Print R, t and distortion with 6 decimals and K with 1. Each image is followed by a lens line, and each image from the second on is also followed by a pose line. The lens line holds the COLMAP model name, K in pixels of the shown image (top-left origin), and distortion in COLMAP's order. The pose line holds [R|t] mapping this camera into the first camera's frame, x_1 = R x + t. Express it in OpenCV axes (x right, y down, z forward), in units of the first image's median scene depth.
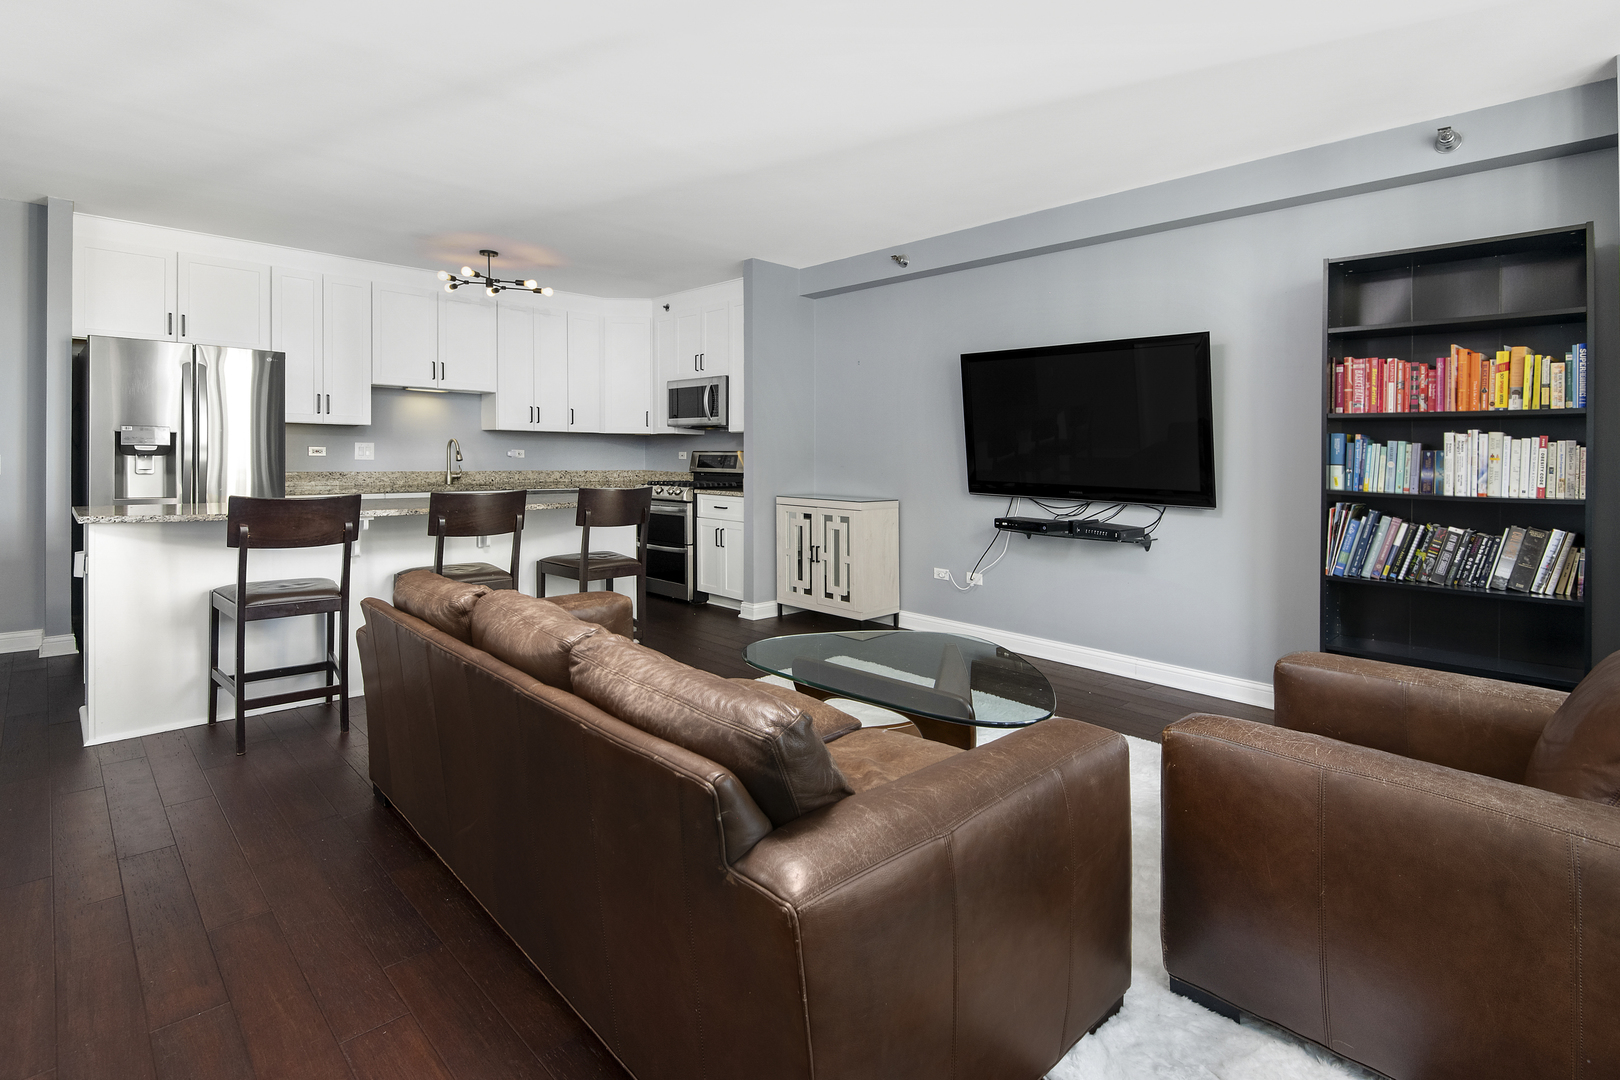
lens RADIAL K [[756.3, 0, 859.5], [0, 756.3, 492.9], [0, 0, 1]] dist [0.004816, -0.002223]
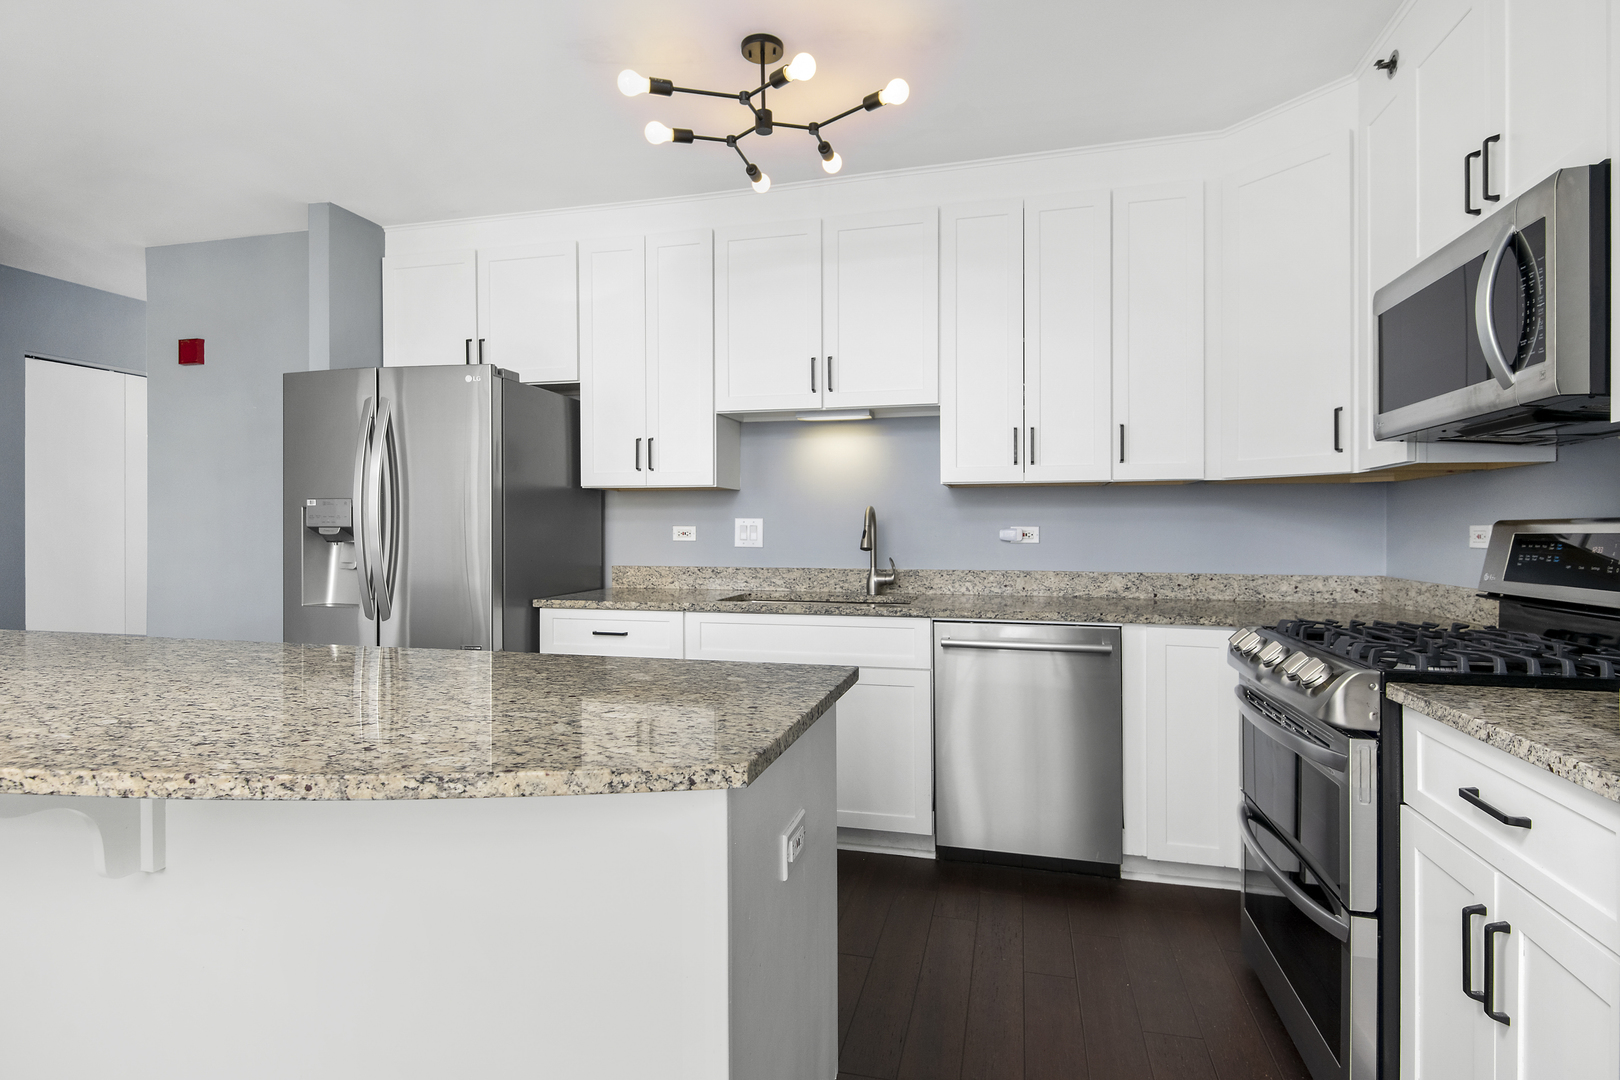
lens RADIAL K [[786.8, 0, 819.6], [0, 786.8, 534.8], [0, 0, 1]] dist [0.000185, -0.001645]
pose [[0.444483, -0.005337, -0.895772, -0.077327], [-0.038991, 0.998919, -0.025299, -0.037396], [0.894939, 0.046172, 0.443794, 0.727936]]
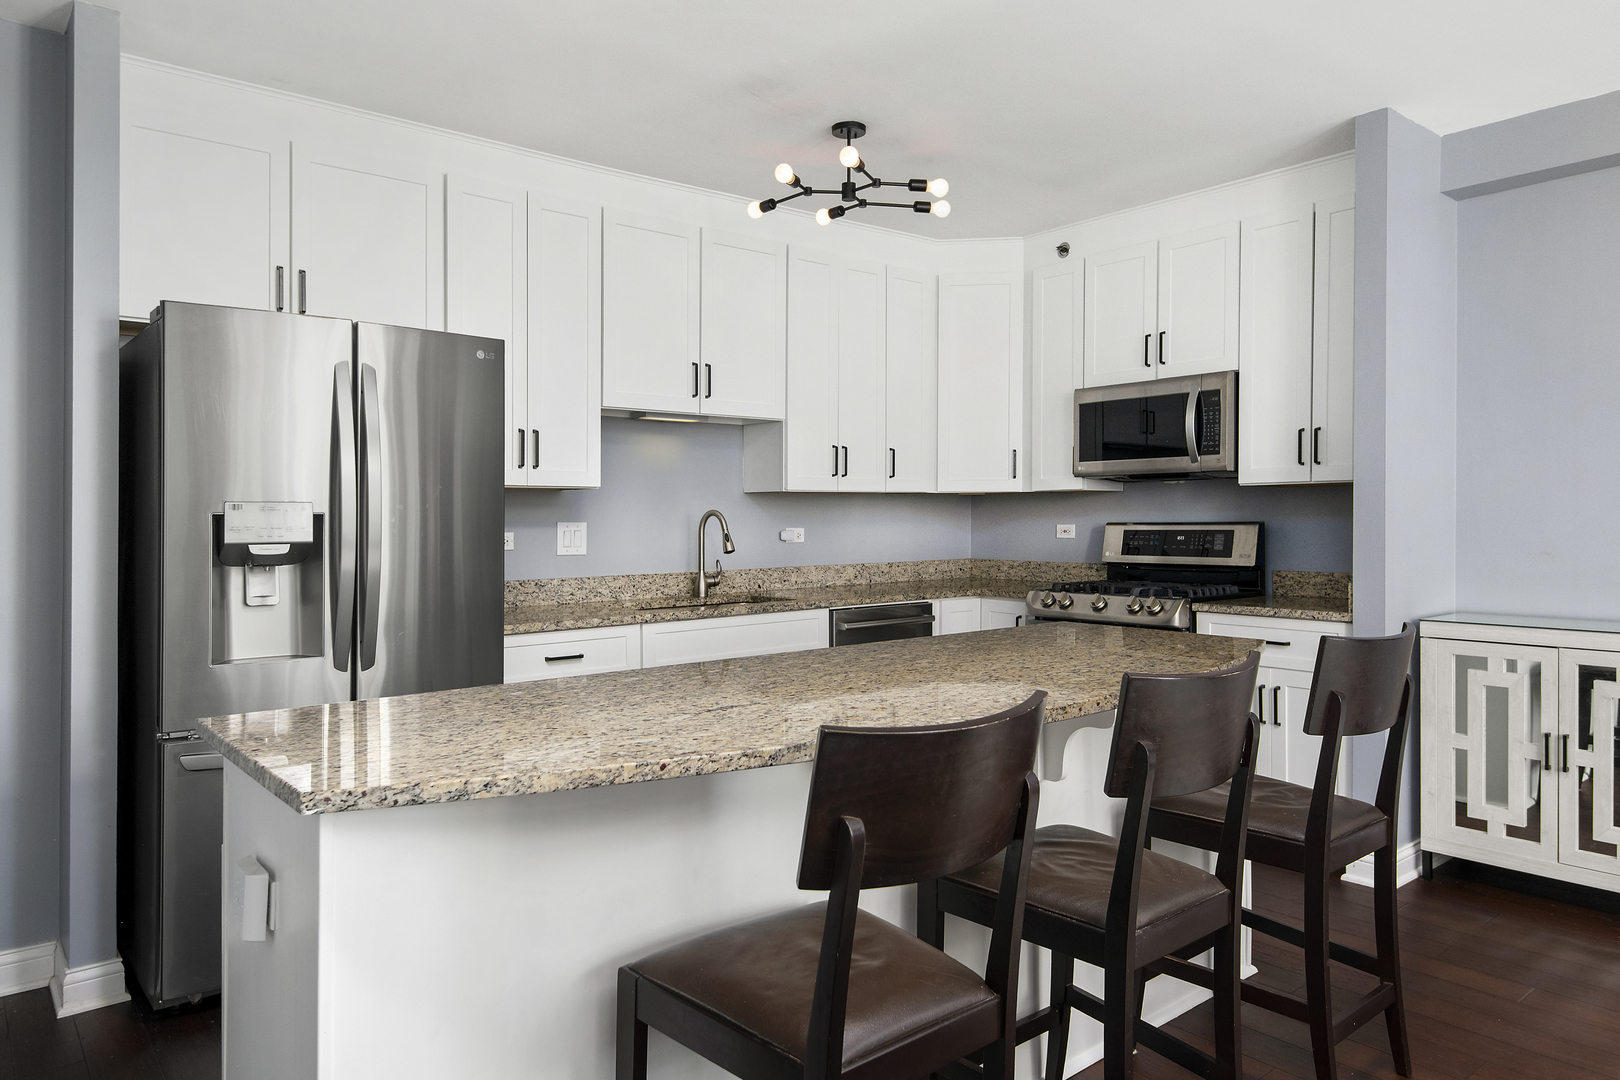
lens RADIAL K [[1059.1, 0, 816.1], [0, 1059.1, 552.5], [0, 0, 1]] dist [0.021780, -0.003158]
pose [[0.989177, -0.015298, -0.145924, -0.355573], [0.012976, 0.999774, -0.016857, -0.029031], [0.146149, 0.014781, 0.989152, 0.282291]]
